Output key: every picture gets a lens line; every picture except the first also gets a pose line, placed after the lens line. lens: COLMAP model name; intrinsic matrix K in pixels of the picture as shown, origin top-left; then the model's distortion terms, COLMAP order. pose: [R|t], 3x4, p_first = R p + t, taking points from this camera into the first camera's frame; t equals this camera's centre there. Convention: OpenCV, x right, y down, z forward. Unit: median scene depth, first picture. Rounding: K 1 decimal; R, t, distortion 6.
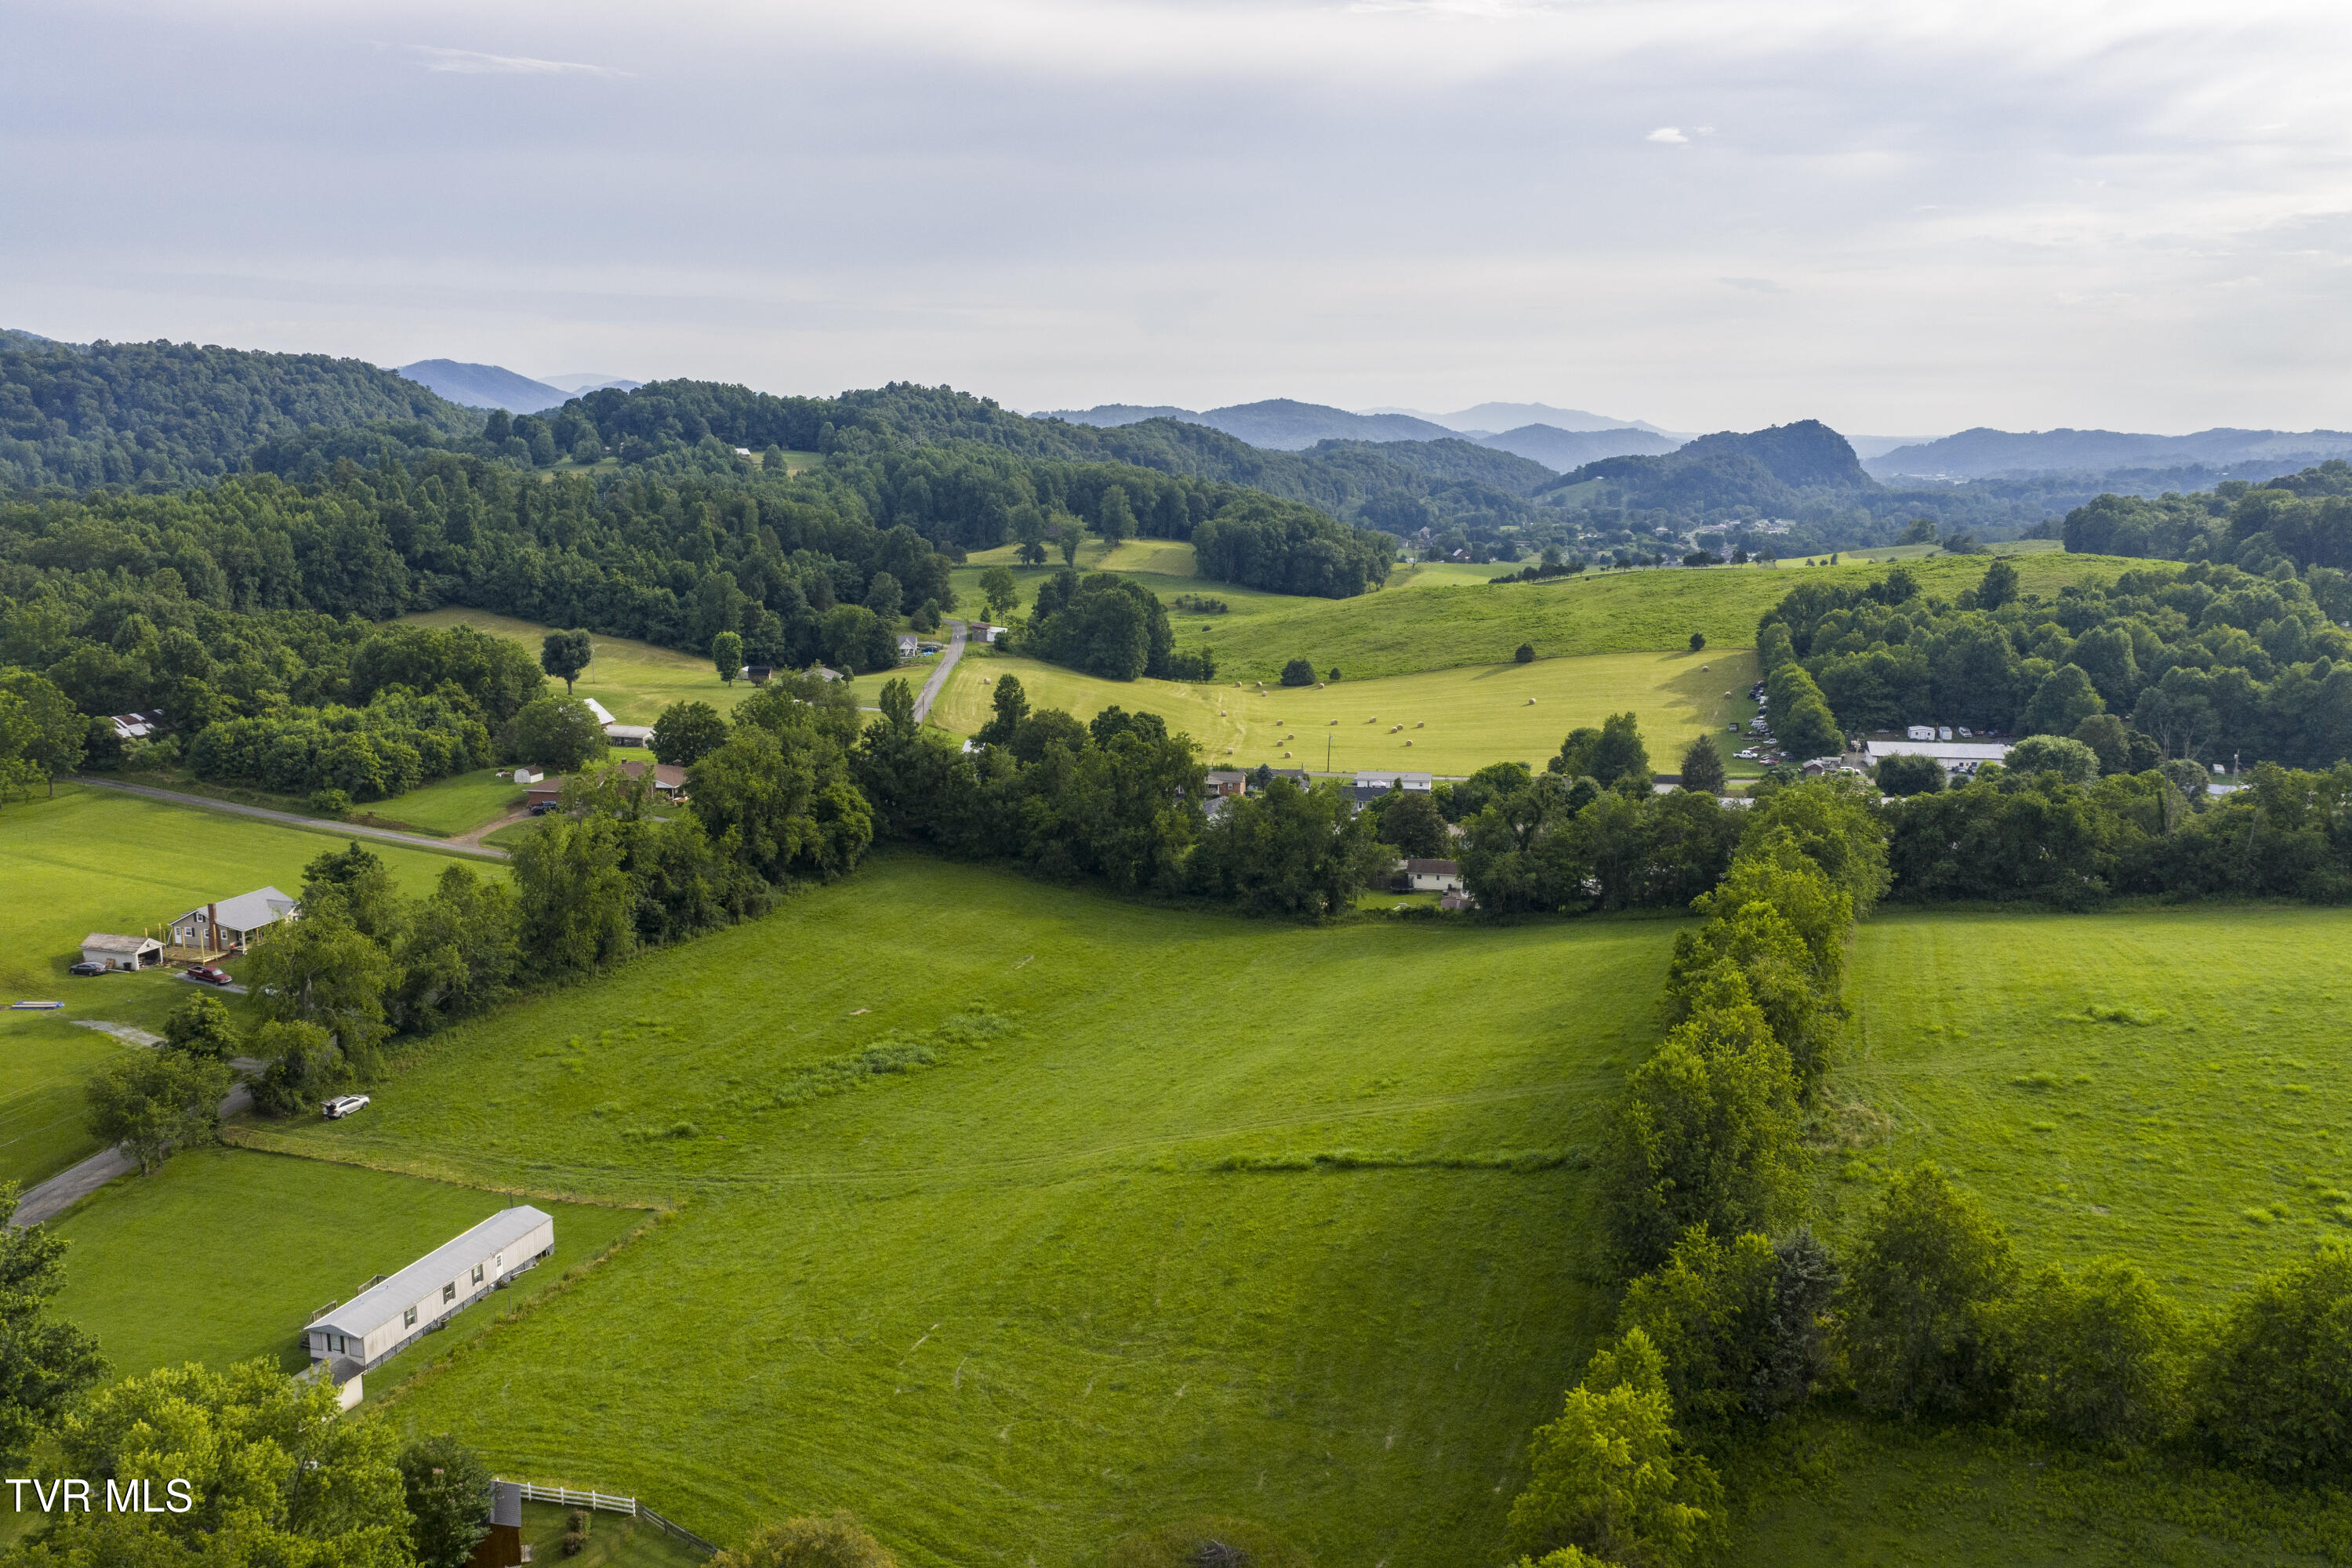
lens RADIAL K [[1944.4, 0, 1184.9], [0, 1944.4, 777.7], [0, 0, 1]] dist [0.014590, -0.023479]
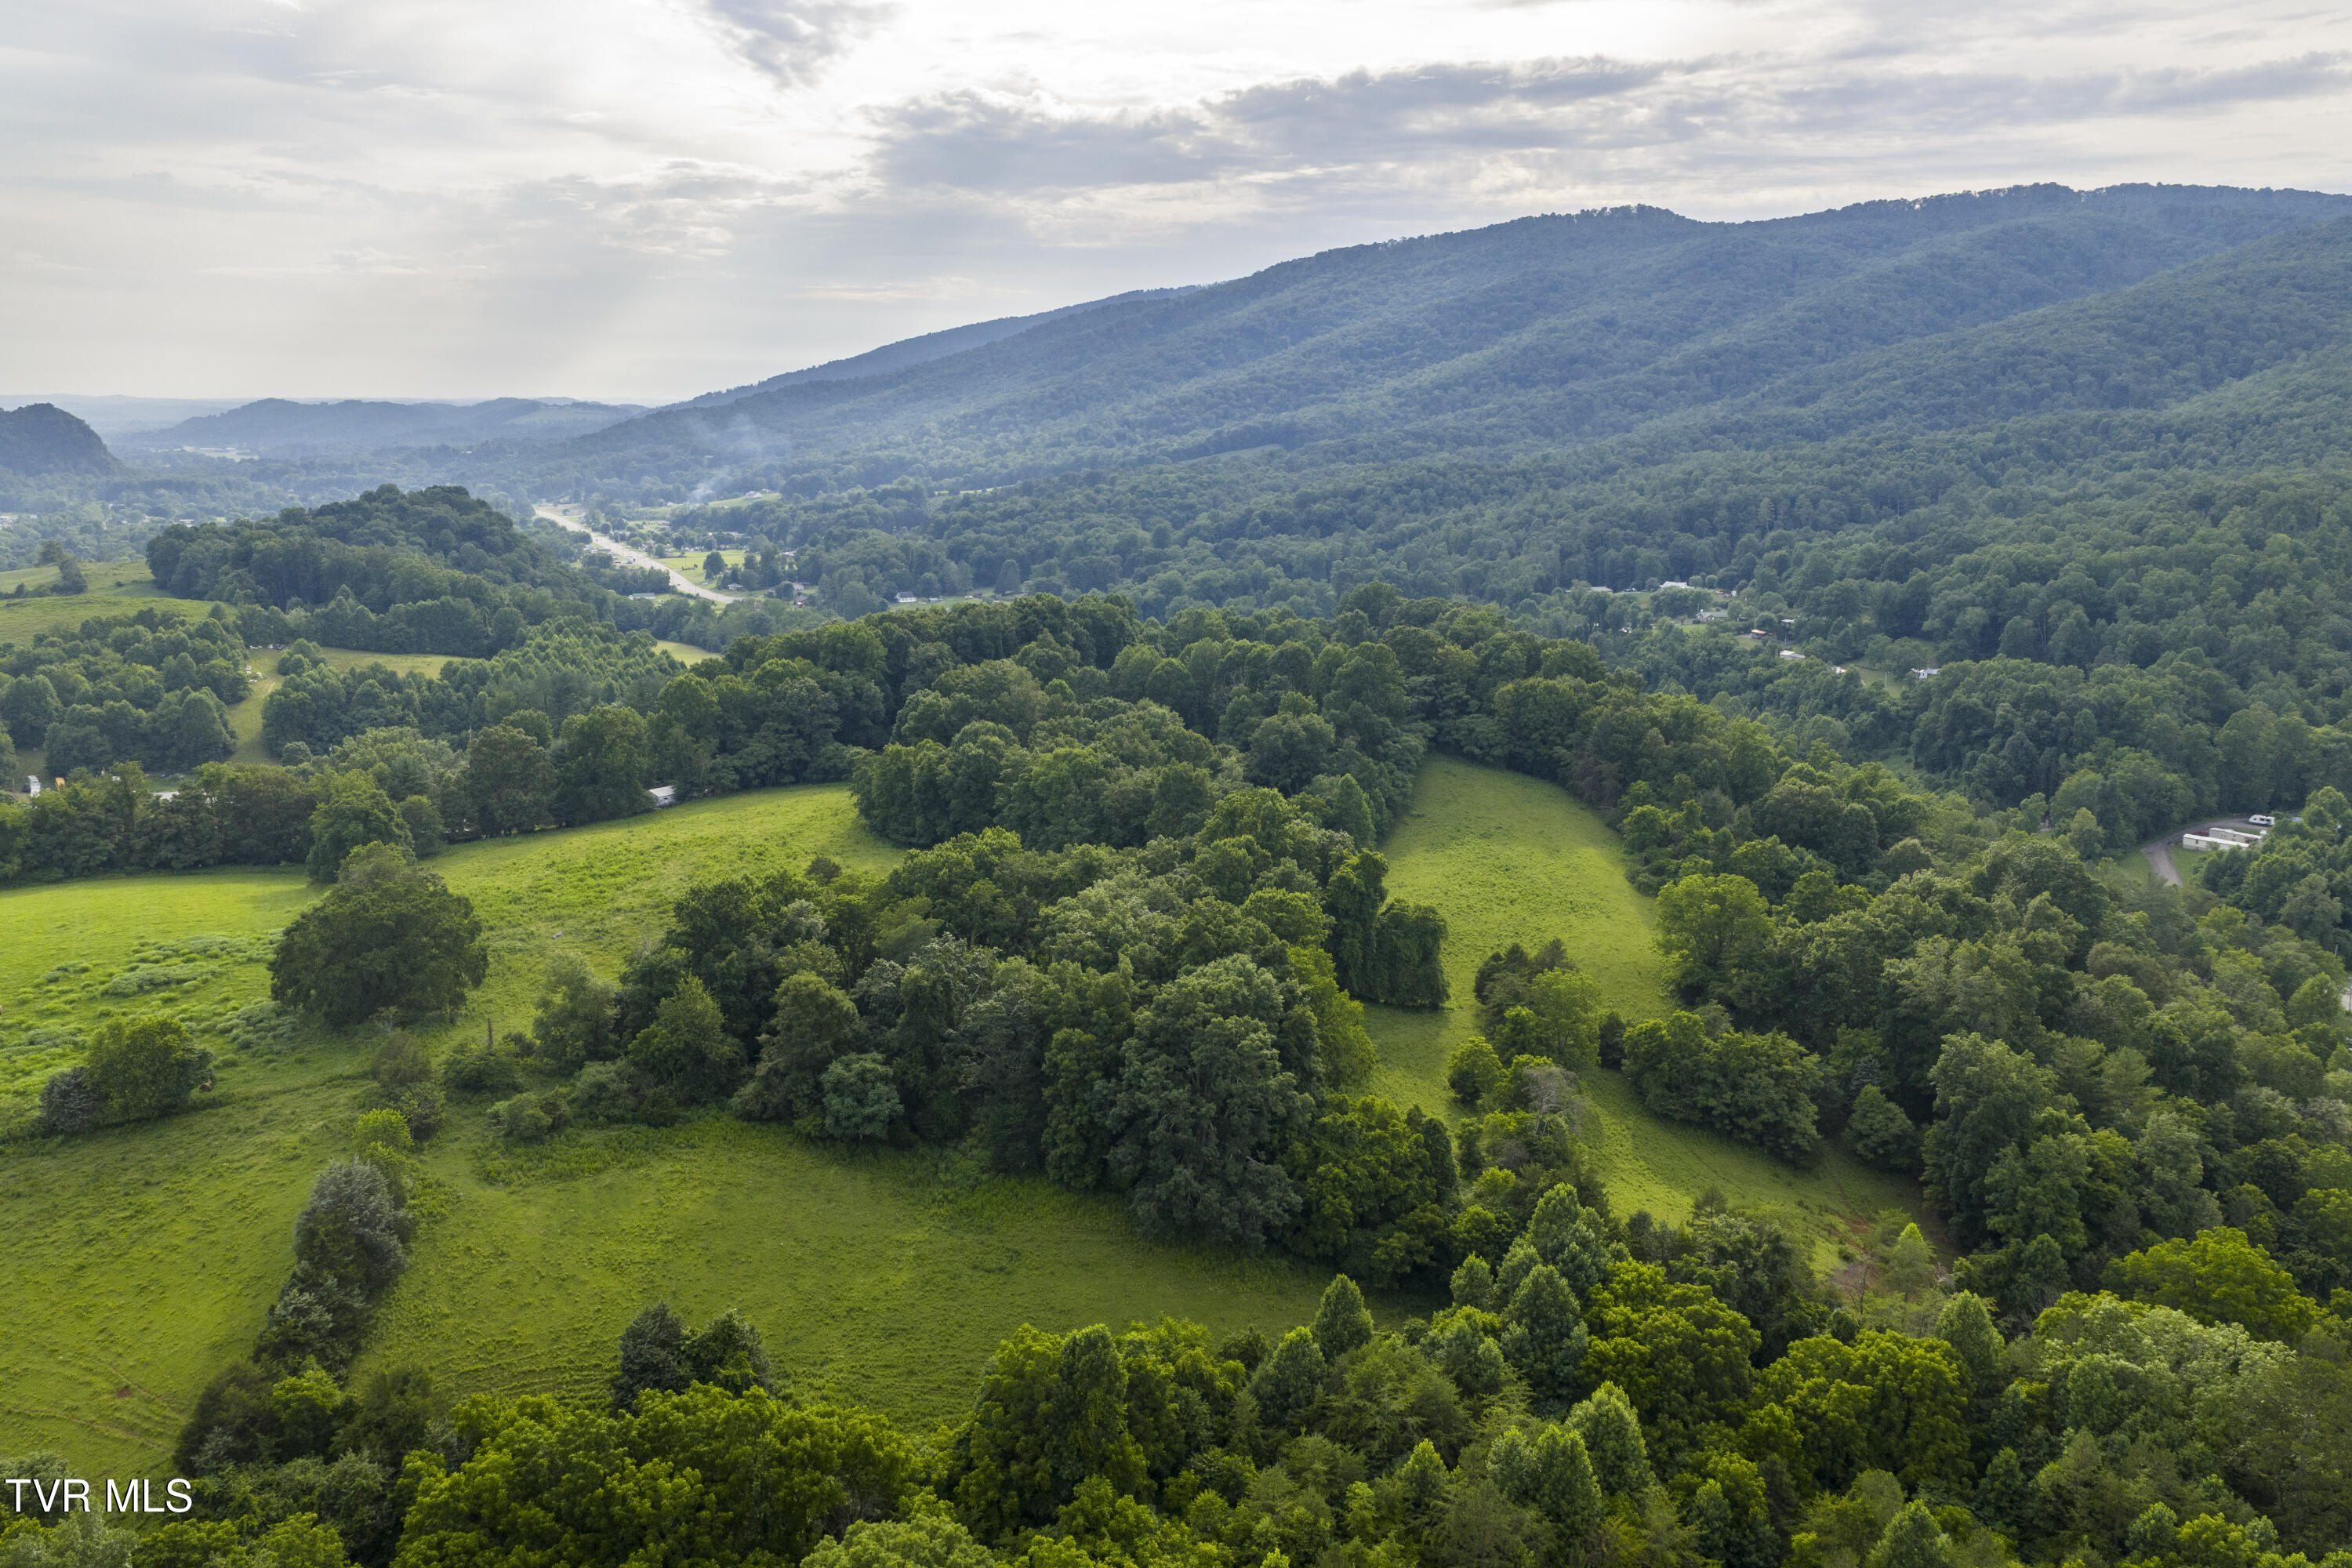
lens RADIAL K [[1944.4, 0, 1178.4], [0, 1944.4, 781.8], [0, 0, 1]] dist [0.014590, -0.023479]
pose [[0.700030, -0.136634, 0.700920, 0.056227], [0.121217, 0.990017, 0.071926, -0.005551], [-0.703750, 0.034613, 0.709604, -0.222377]]
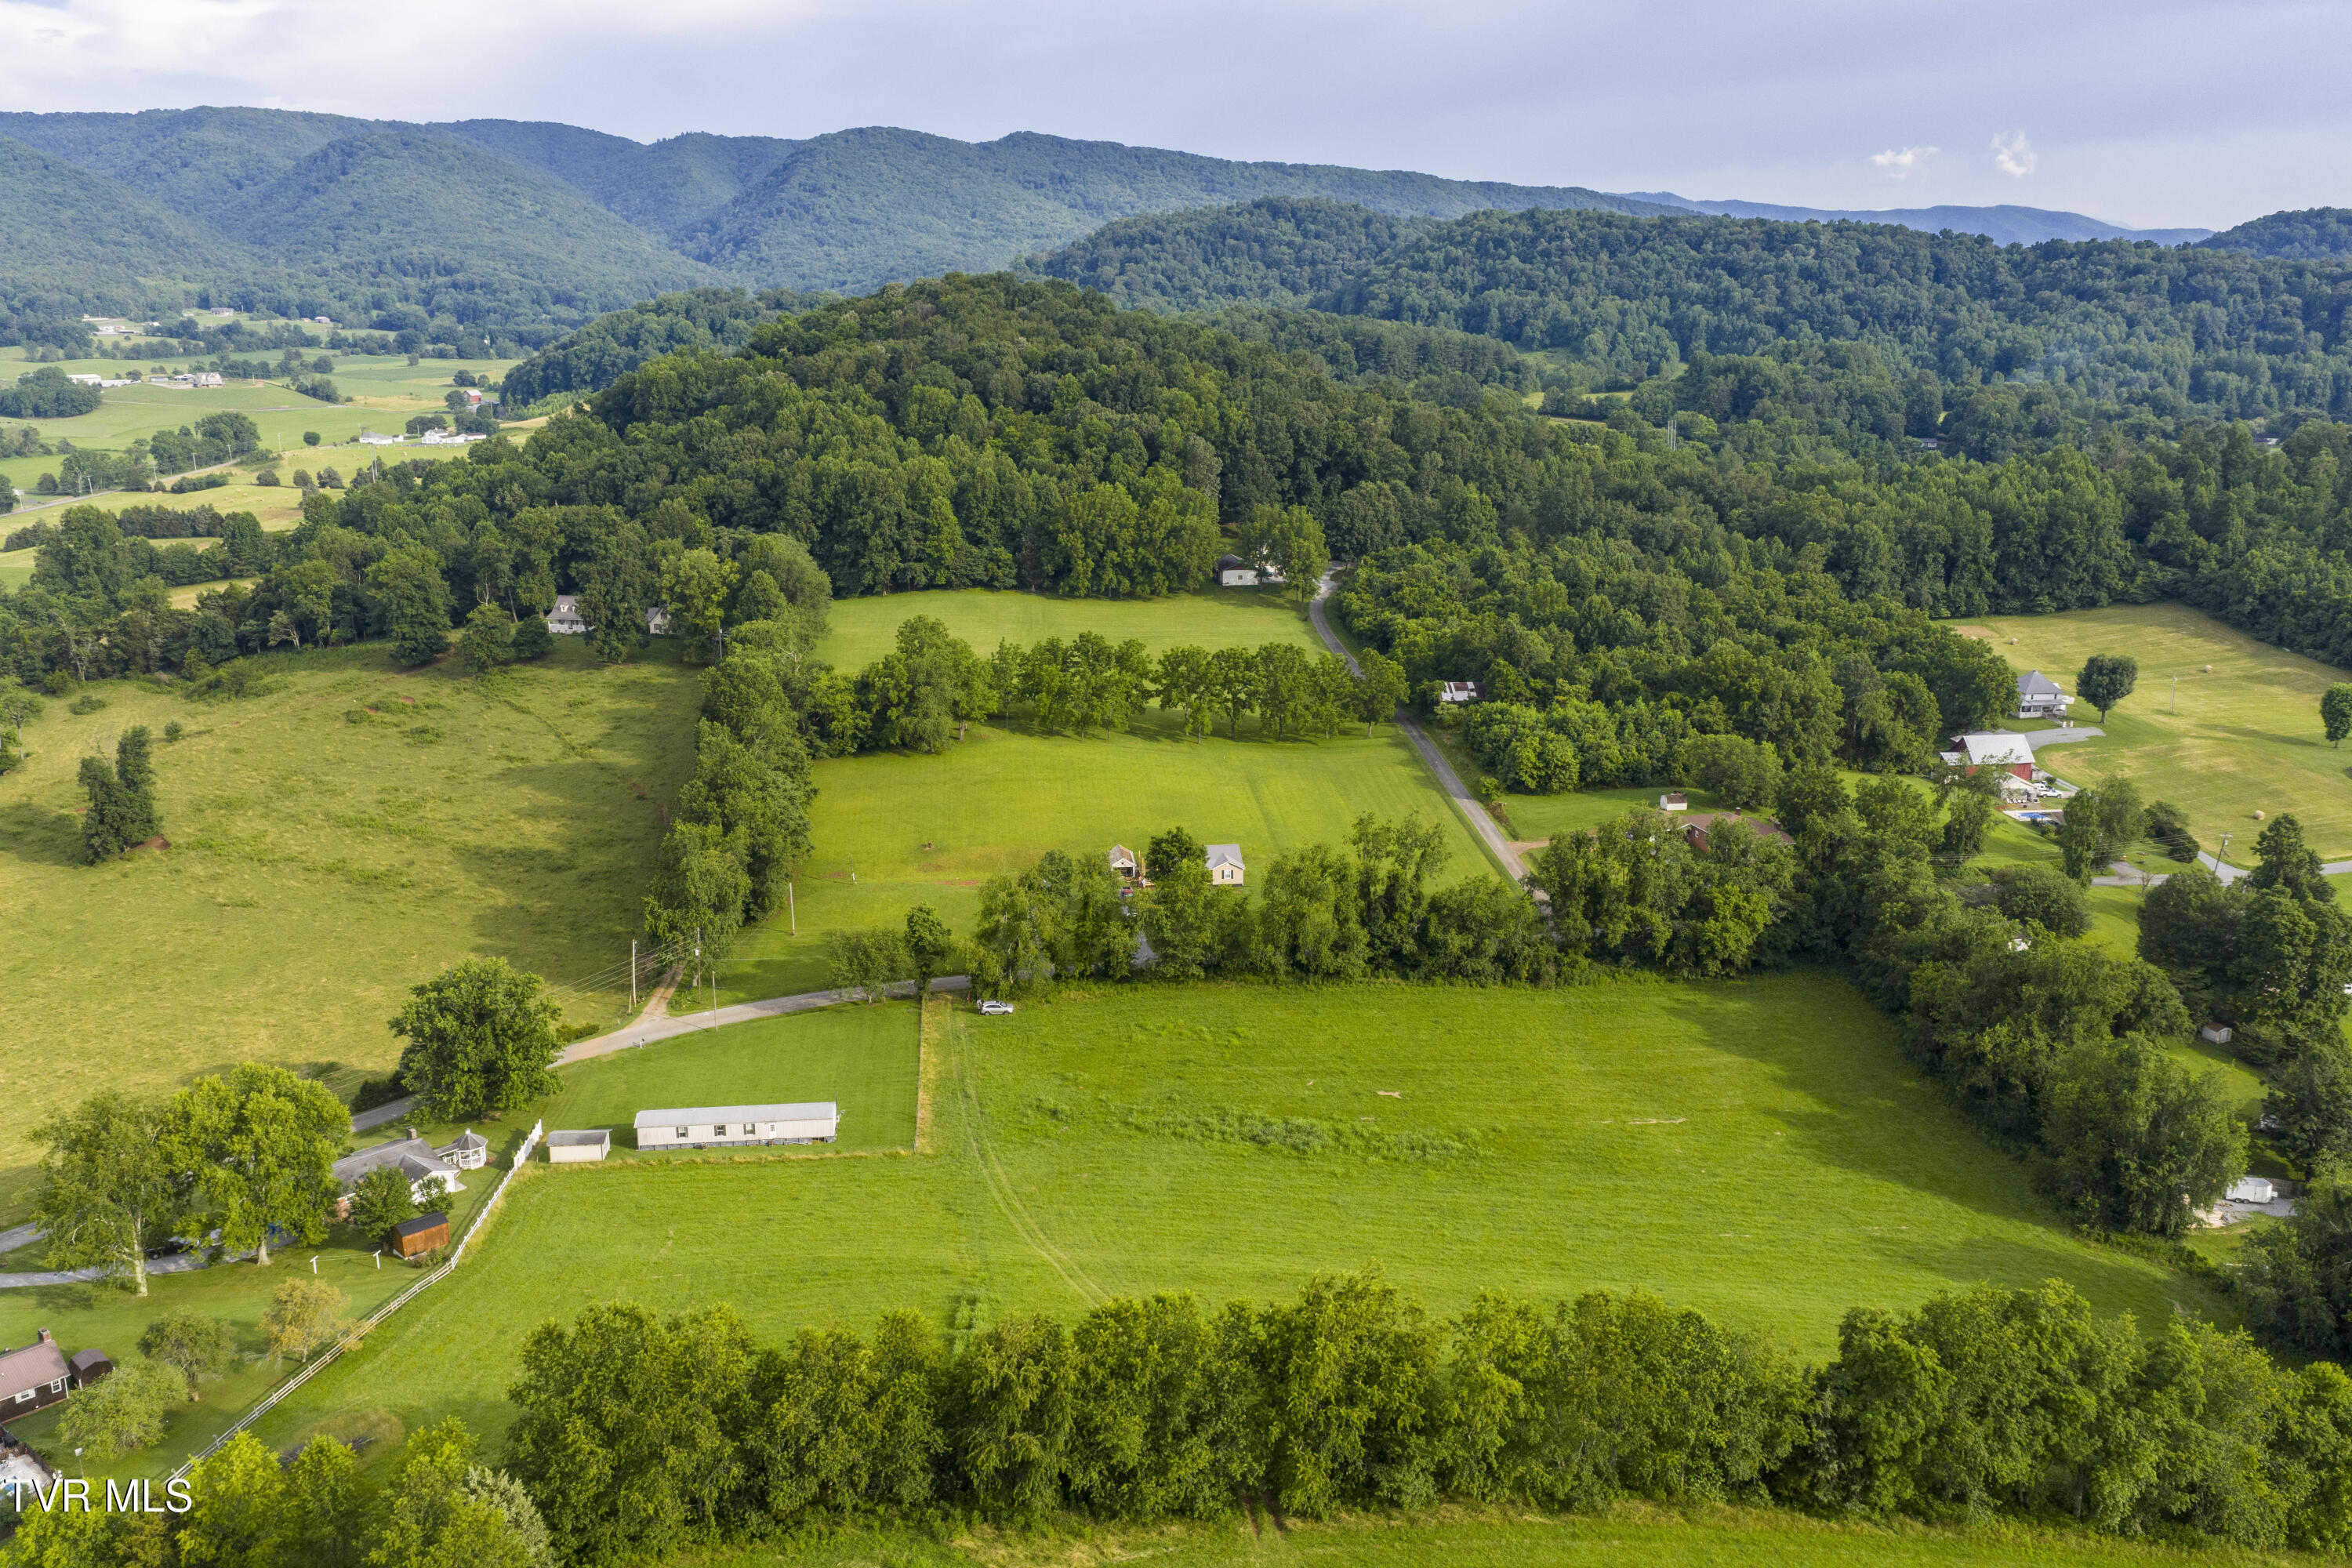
lens RADIAL K [[1944.4, 0, 1181.3], [0, 1944.4, 797.2], [0, 0, 1]] dist [0.014590, -0.023479]
pose [[0.404451, 0.225801, -0.886247, 0.169957], [-0.159684, 0.971592, 0.174672, -0.050348], [0.900511, 0.070873, 0.429018, 0.103527]]
